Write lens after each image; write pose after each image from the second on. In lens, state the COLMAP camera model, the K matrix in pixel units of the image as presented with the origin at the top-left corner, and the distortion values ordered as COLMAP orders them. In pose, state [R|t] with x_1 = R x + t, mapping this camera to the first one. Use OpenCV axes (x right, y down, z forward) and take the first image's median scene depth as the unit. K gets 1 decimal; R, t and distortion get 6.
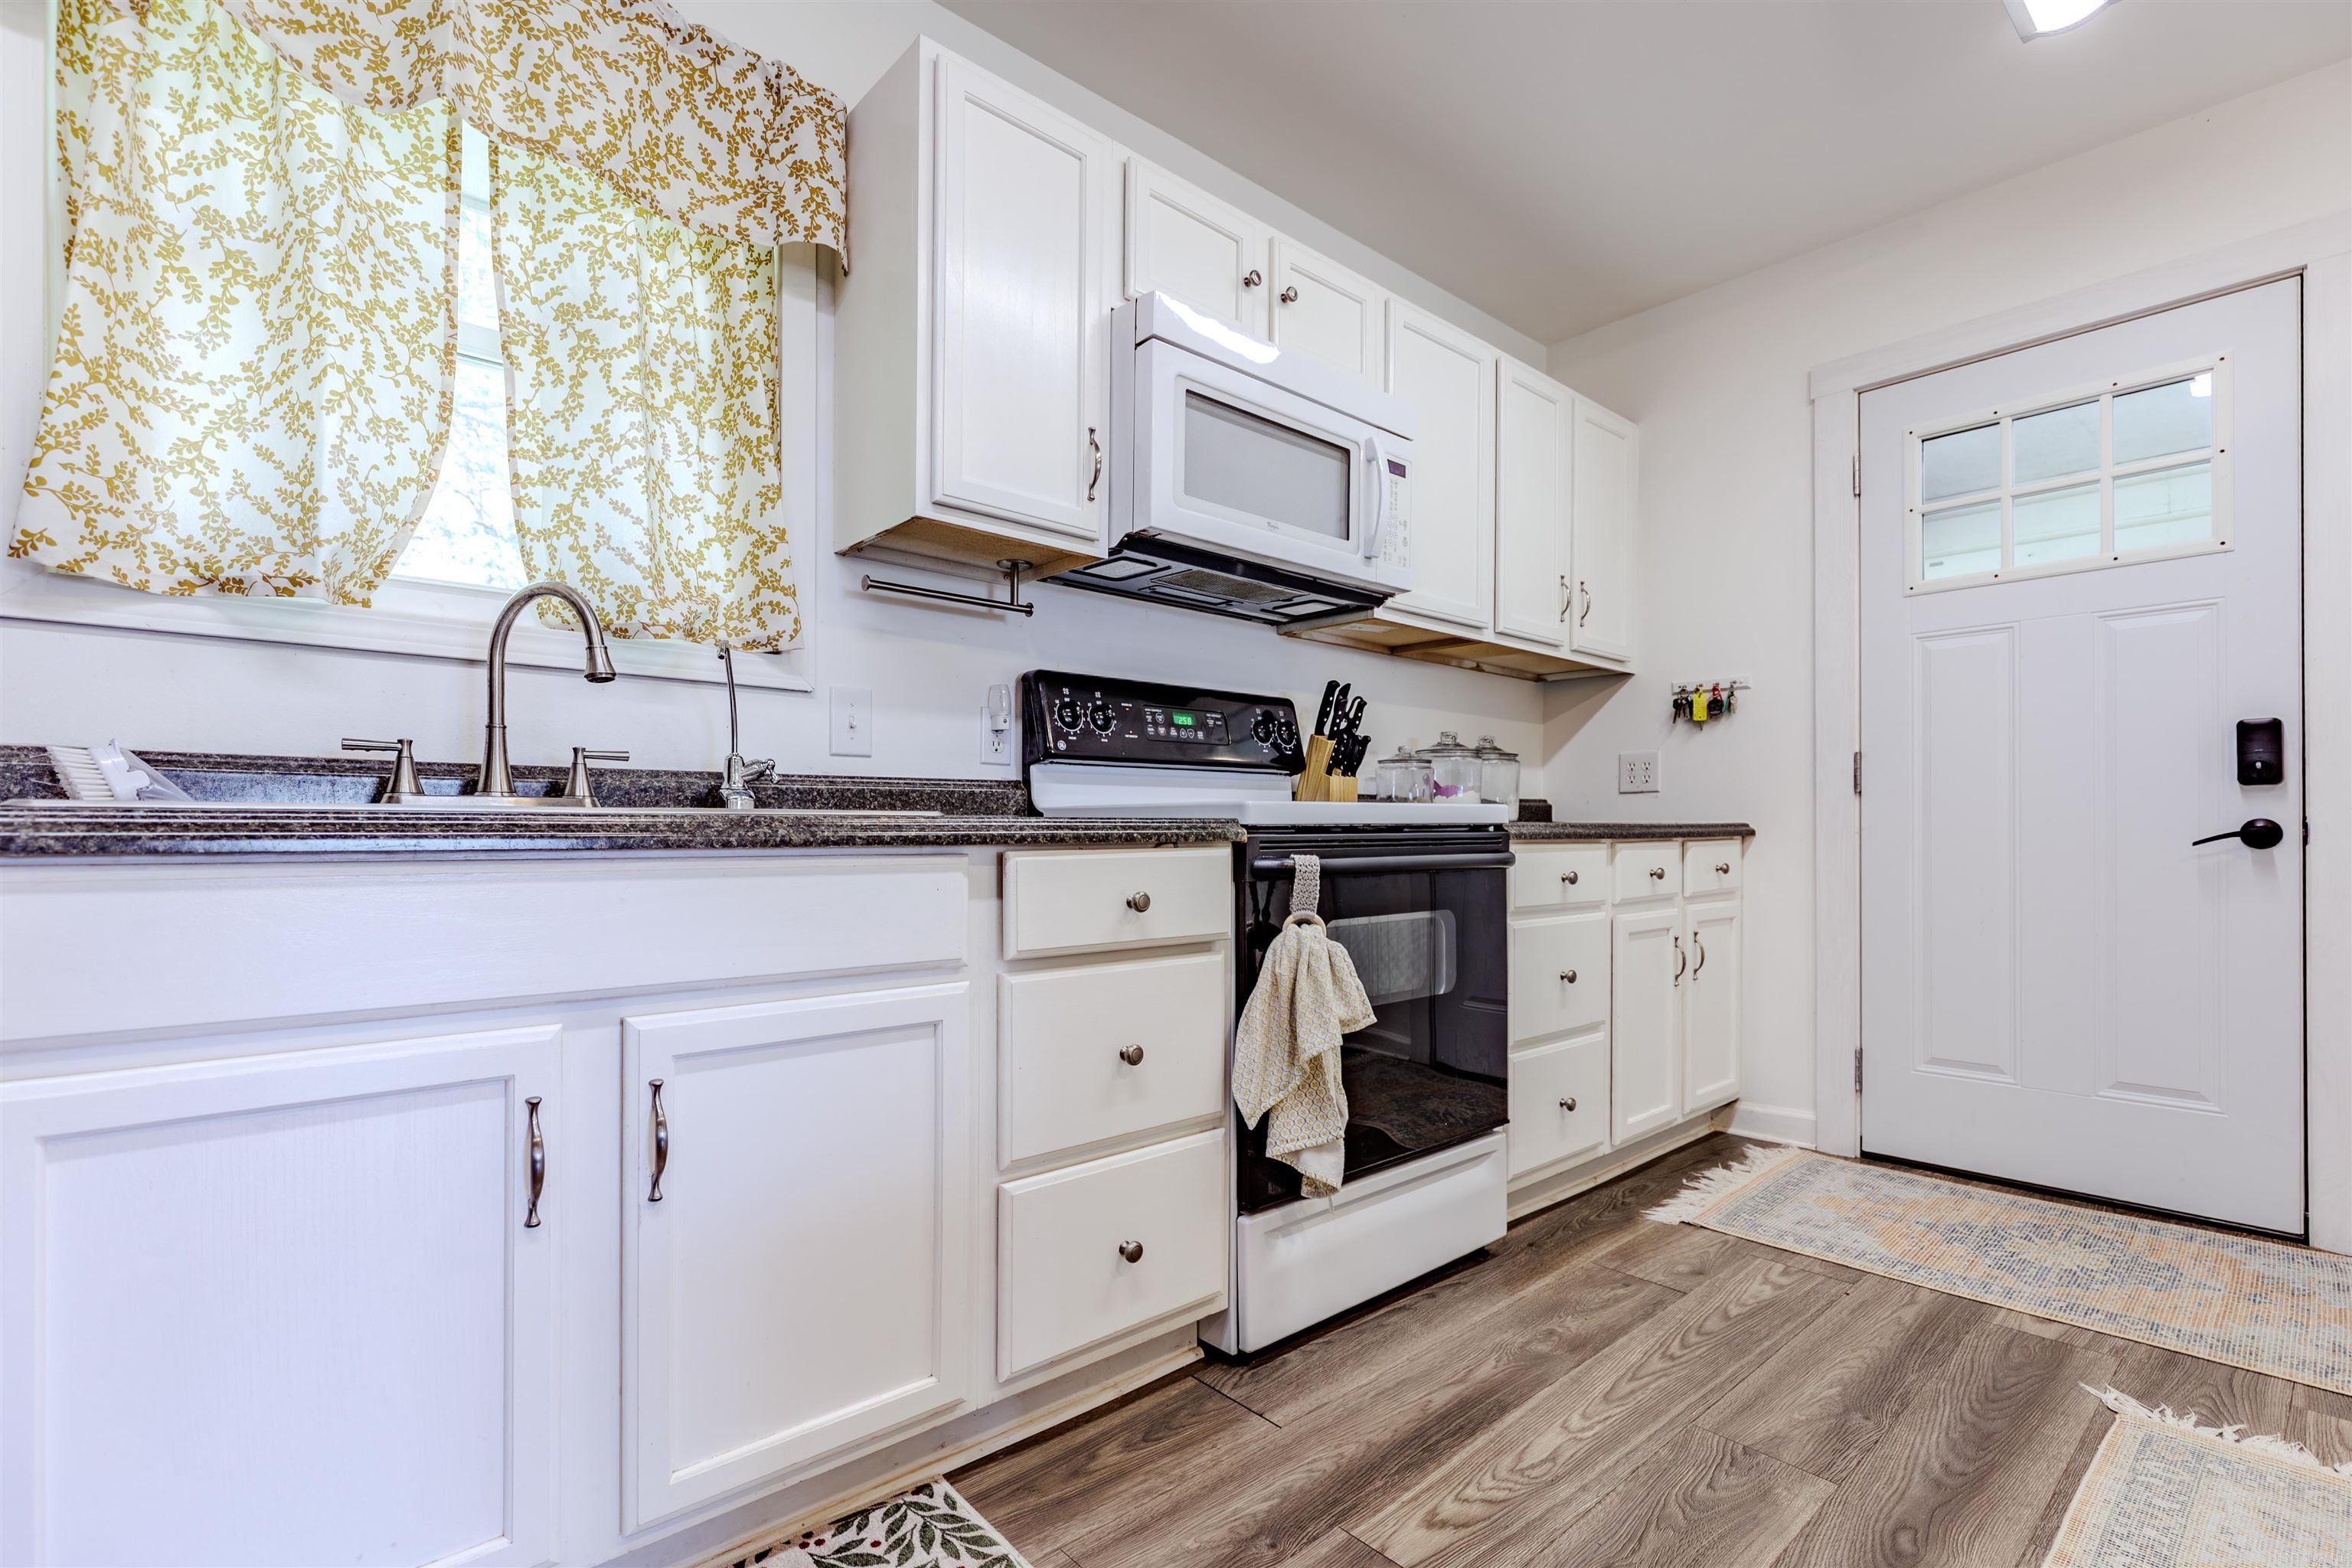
lens RADIAL K [[1065.7, 0, 1195.8], [0, 1065.7, 835.9], [0, 0, 1]] dist [0.000746, -0.000297]
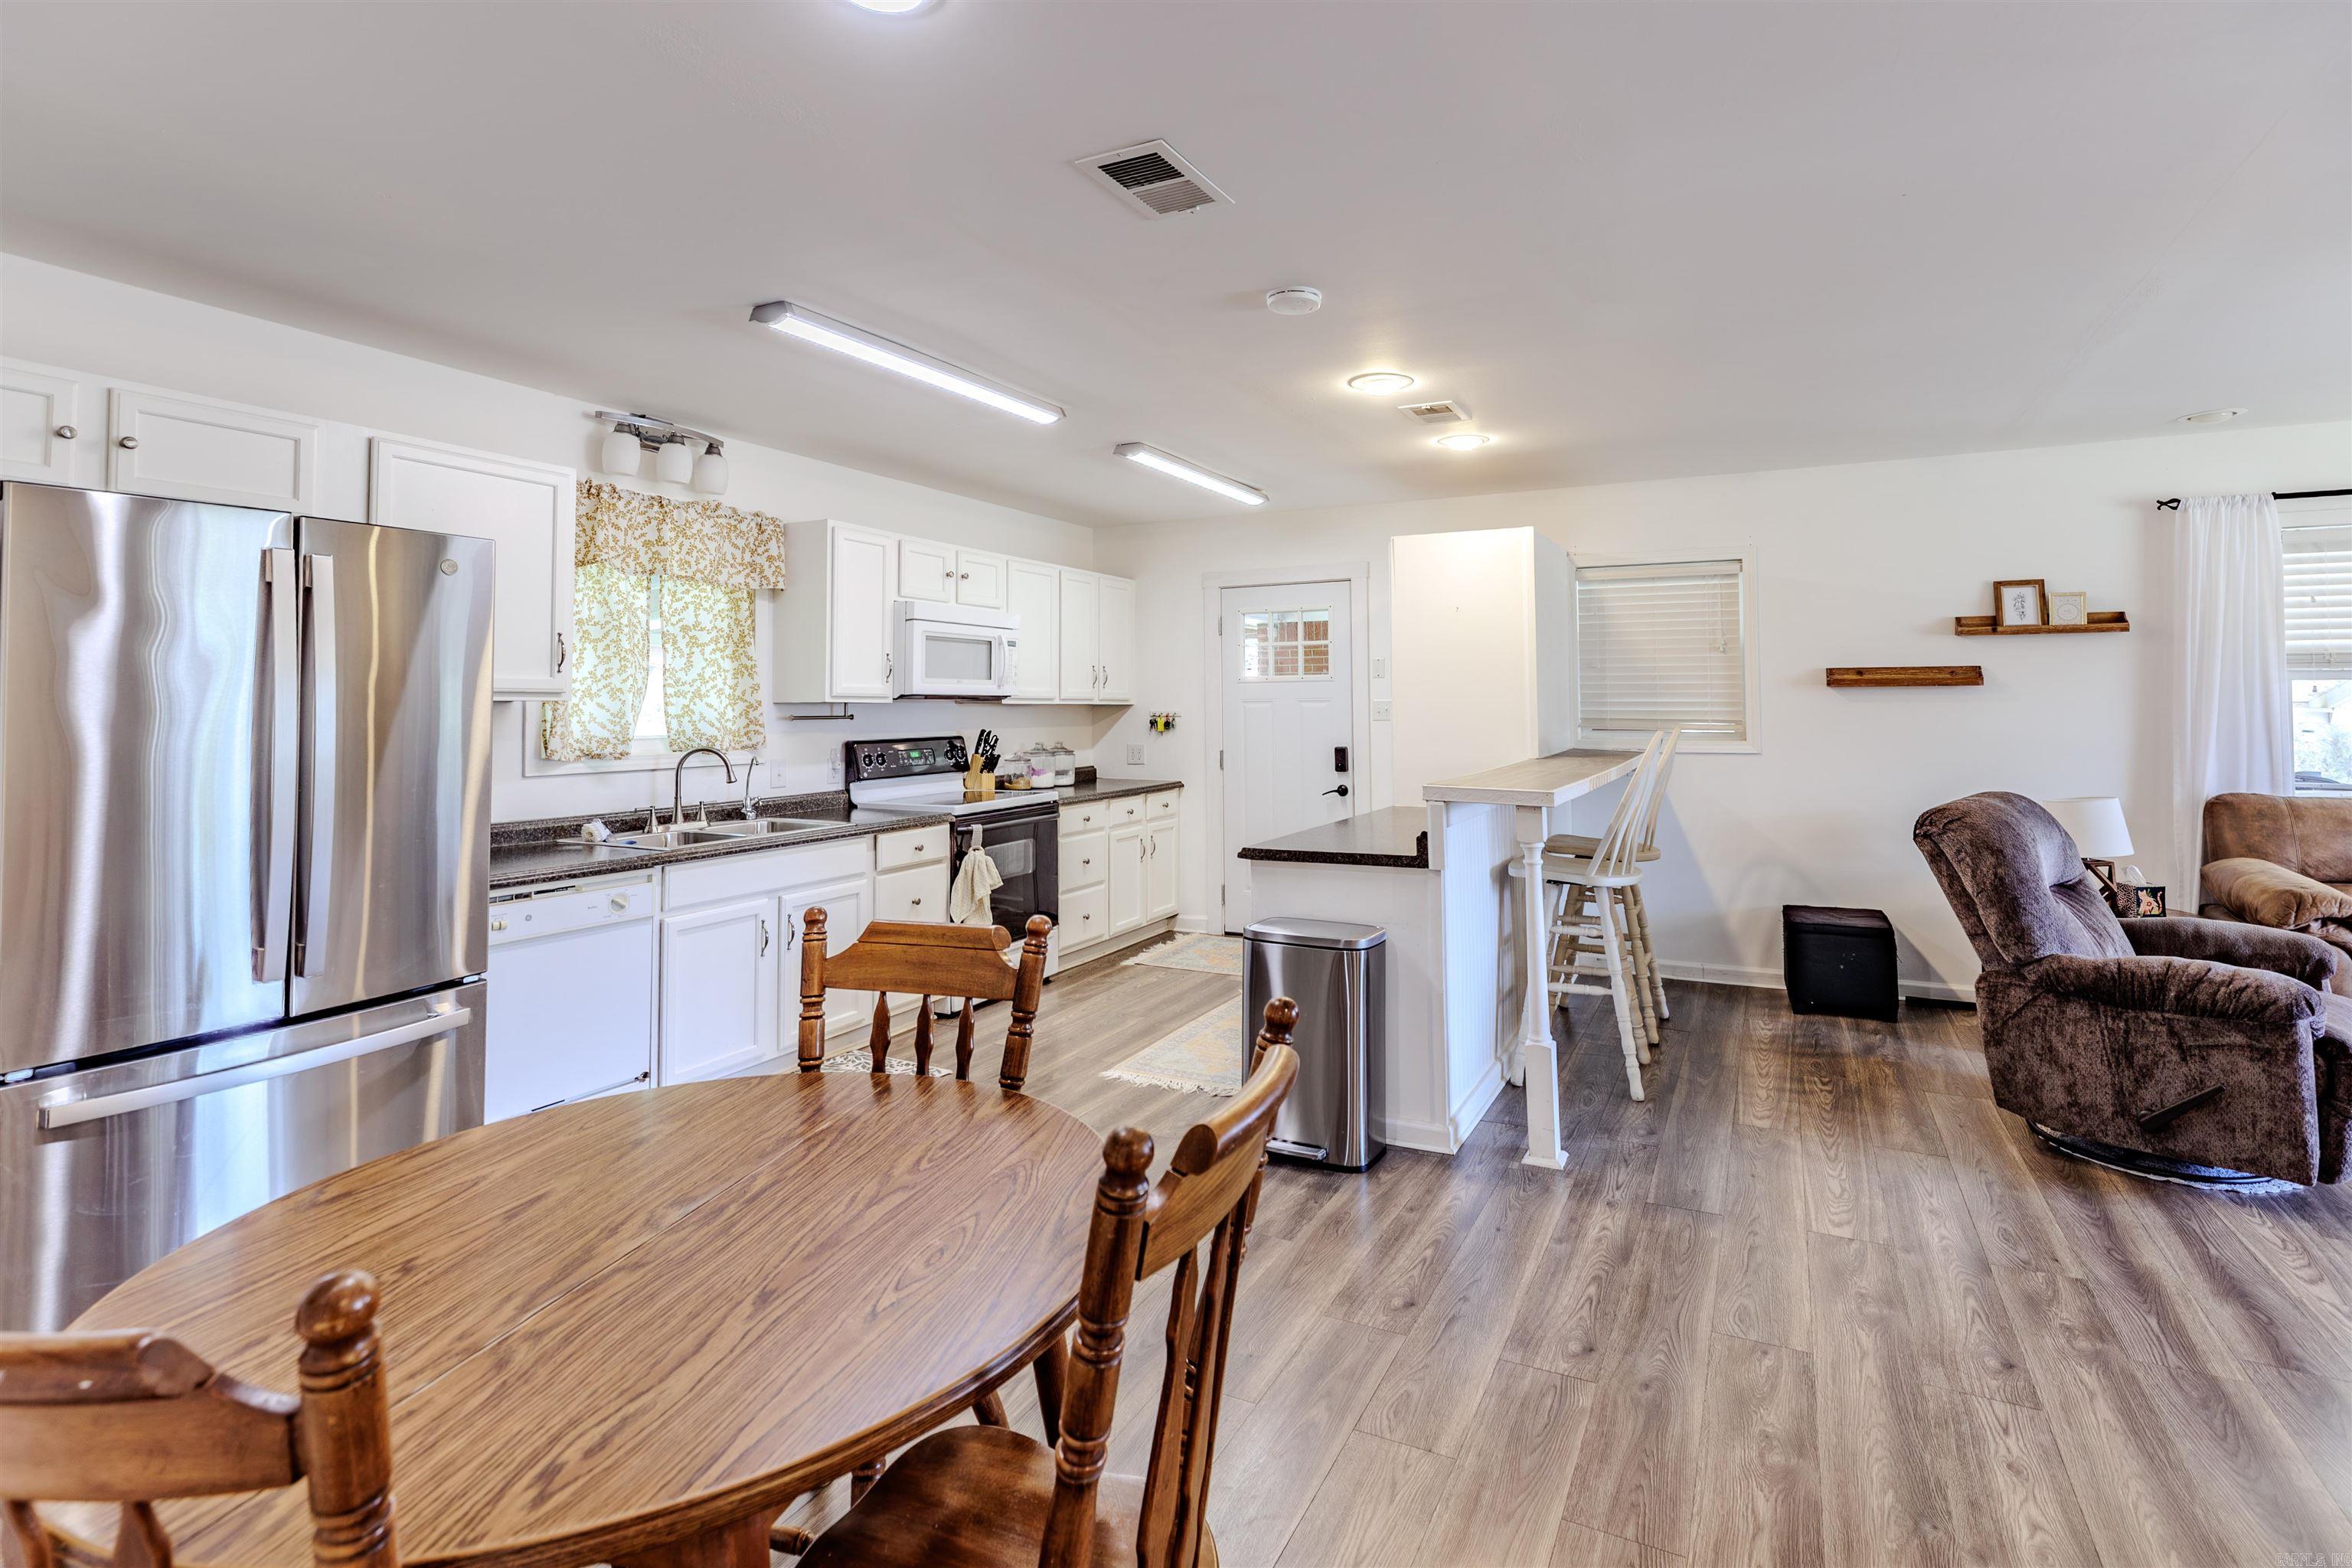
lens RADIAL K [[1107.6, 0, 1244.4], [0, 1107.6, 668.5], [0, 0, 1]] dist [-0.000575, -0.000560]
pose [[0.928031, 0.003485, 0.372486, -0.320519], [0.009490, 0.999410, -0.032995, -0.282995], [-0.372381, 0.034155, 0.927451, -1.901329]]
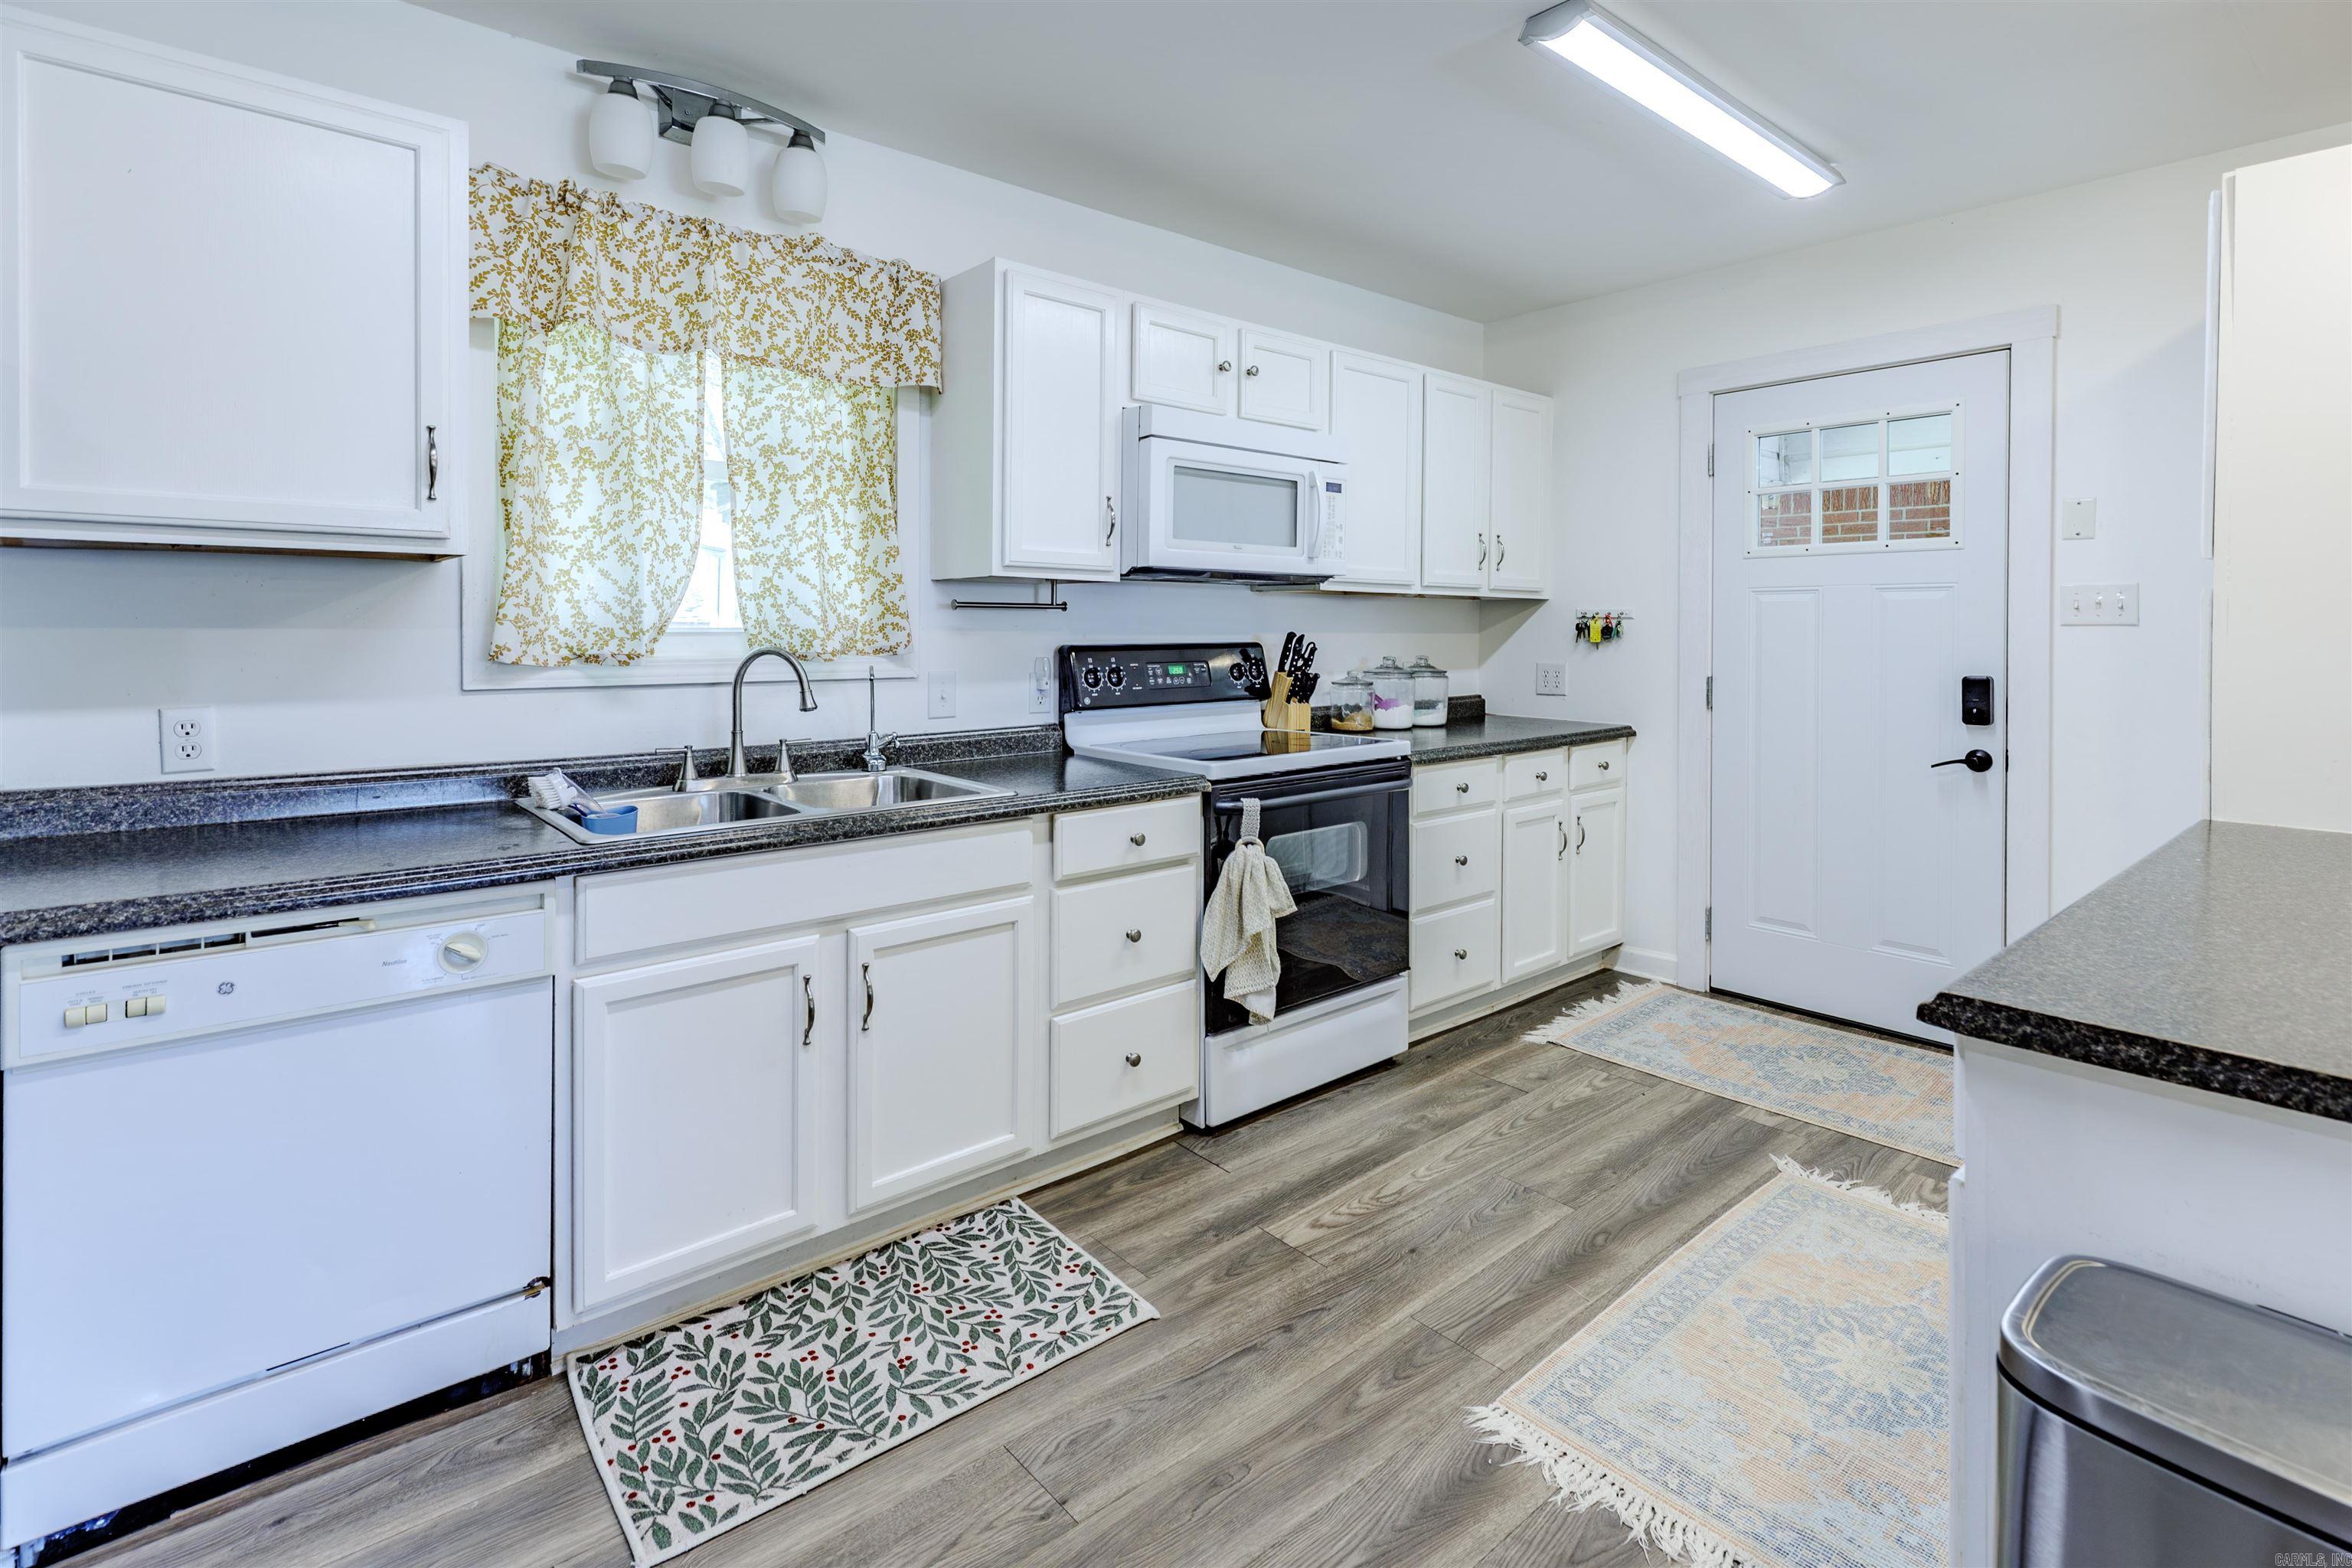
lens RADIAL K [[1115.9, 0, 1202.7], [0, 1115.9, 638.1], [0, 0, 1]] dist [0.002441, 0.000642]
pose [[0.999821, 0.000057, -0.018941, 0.067195], [0.000138, 0.999947, 0.010328, -0.227970], [0.018941, -0.010329, 0.999767, -0.582212]]
